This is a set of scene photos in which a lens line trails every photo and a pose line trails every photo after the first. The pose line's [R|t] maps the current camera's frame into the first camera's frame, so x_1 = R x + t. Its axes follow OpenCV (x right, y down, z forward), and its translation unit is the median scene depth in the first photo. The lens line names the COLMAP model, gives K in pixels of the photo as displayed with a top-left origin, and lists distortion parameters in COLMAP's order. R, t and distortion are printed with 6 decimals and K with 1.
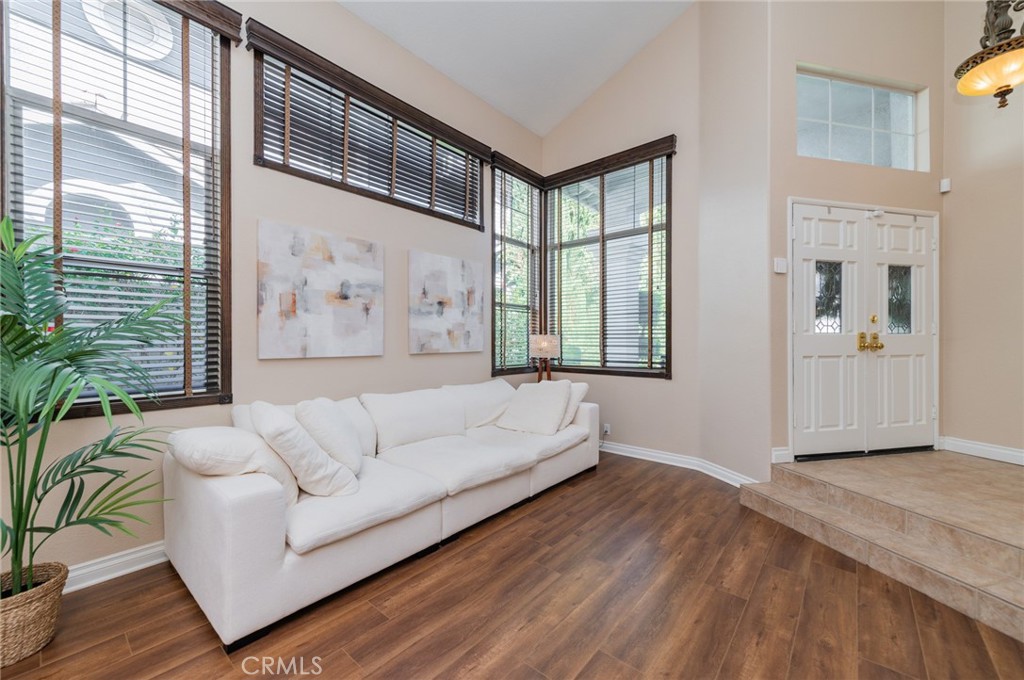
lens RADIAL K [[391.2, 0, 513.0], [0, 391.2, 341.5], [0, 0, 1]] dist [0.011952, 0.000092]
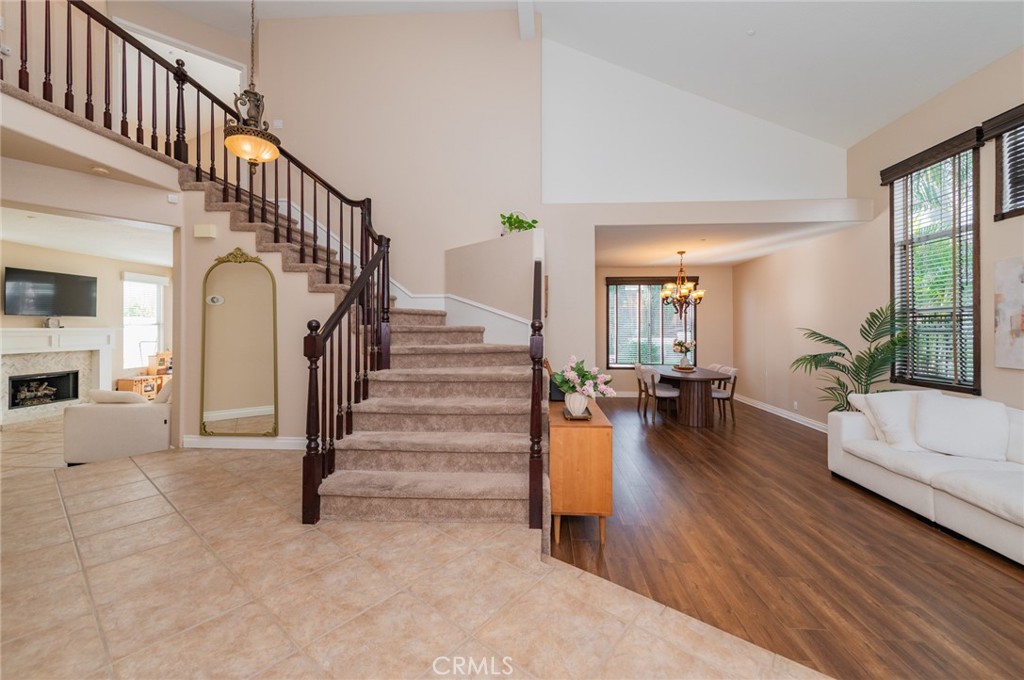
lens RADIAL K [[419.3, 0, 507.0], [0, 419.3, 326.3], [0, 0, 1]] dist [0.001647, 0.000035]
pose [[-0.801507, -0.000713, -0.597985, 1.716218], [0.003951, 0.999971, -0.006488, -0.102278], [0.597973, -0.007563, -0.801481, 1.293848]]
